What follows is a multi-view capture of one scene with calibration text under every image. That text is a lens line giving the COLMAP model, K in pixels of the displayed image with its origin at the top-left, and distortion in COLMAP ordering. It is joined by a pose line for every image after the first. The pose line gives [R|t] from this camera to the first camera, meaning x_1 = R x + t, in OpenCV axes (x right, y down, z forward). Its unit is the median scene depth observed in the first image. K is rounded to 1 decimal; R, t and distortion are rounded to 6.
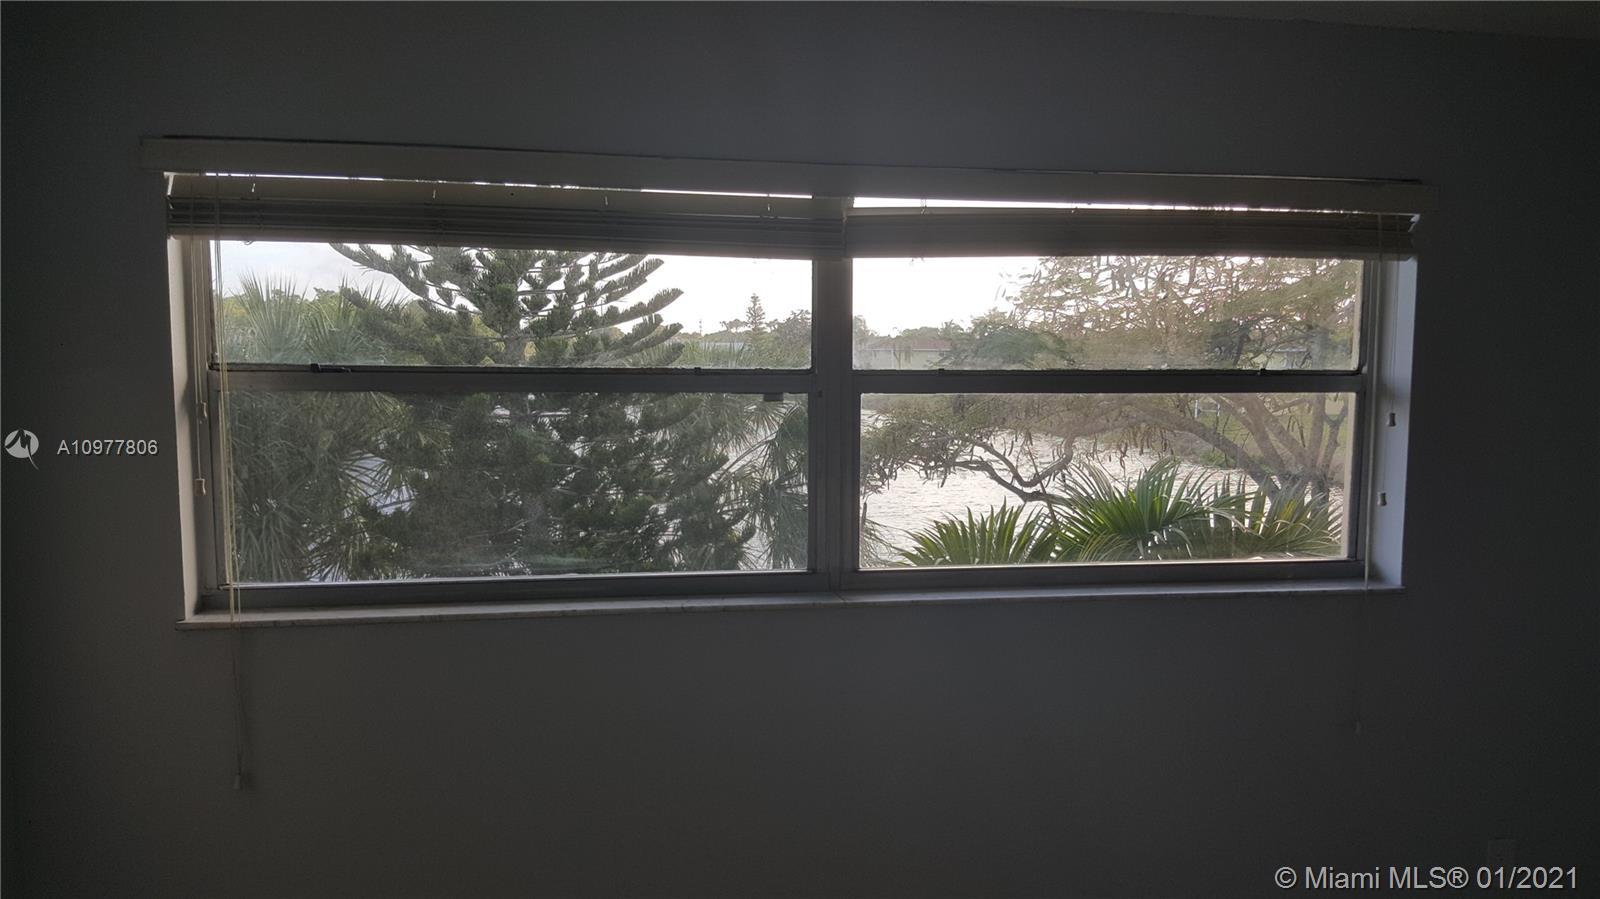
lens RADIAL K [[1171.5, 0, 796.7], [0, 1171.5, 460.3], [0, 0, 1]] dist [0.152236, -0.308806]
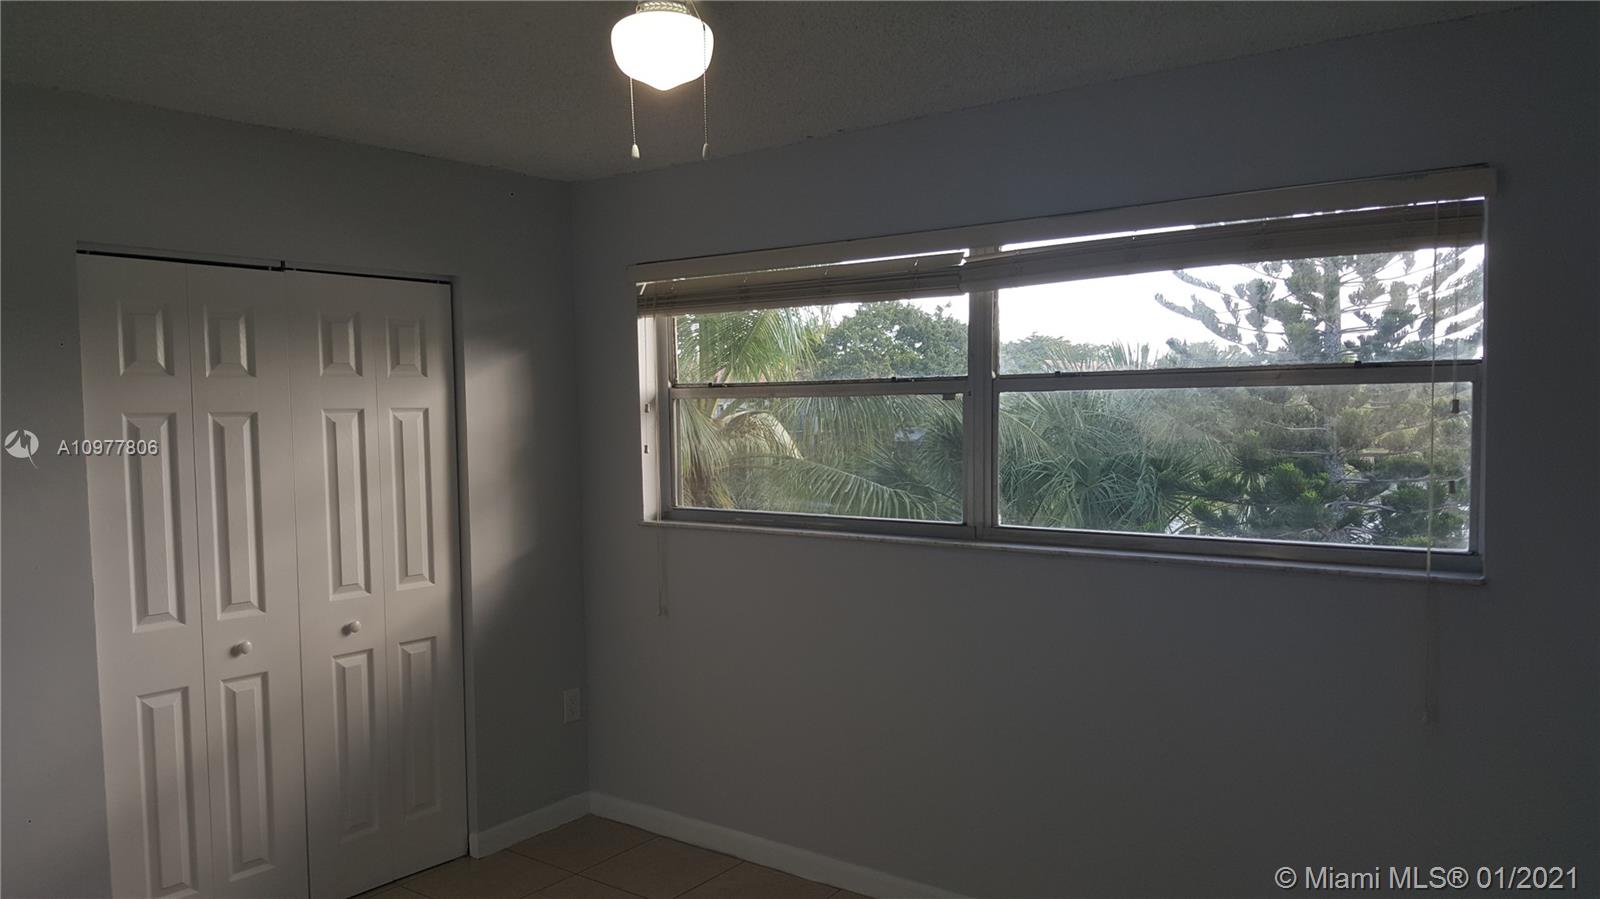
lens RADIAL K [[1172.1, 0, 765.5], [0, 1172.1, 458.2], [0, 0, 1]] dist [0.050364, -0.083381]
pose [[0.671944, 0.017675, -0.740391, 0.832025], [-0.042625, 0.998981, -0.014836, 0.046856], [0.739374, 0.041529, 0.672013, -0.079438]]
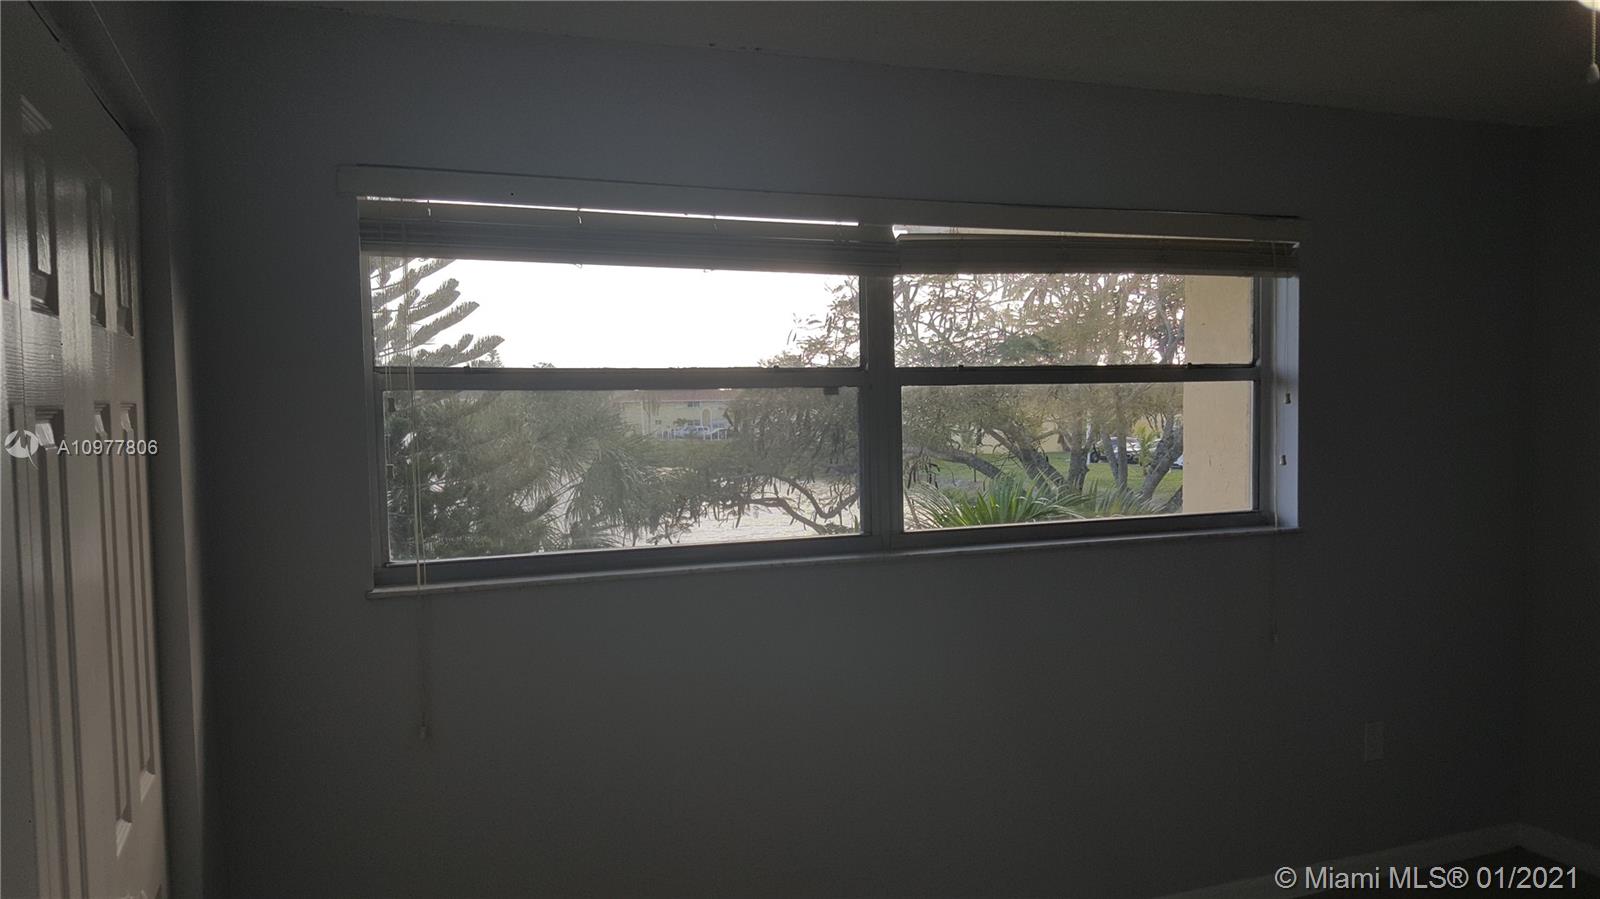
lens RADIAL K [[1171.5, 0, 796.7], [0, 1171.5, 460.3], [0, 0, 1]] dist [0.152236, -0.308806]
pose [[0.977680, -0.033689, 0.207381, -0.295541], [0.042619, 0.998340, -0.038743, 0.060314], [-0.205732, 0.046717, 0.977493, -0.157624]]
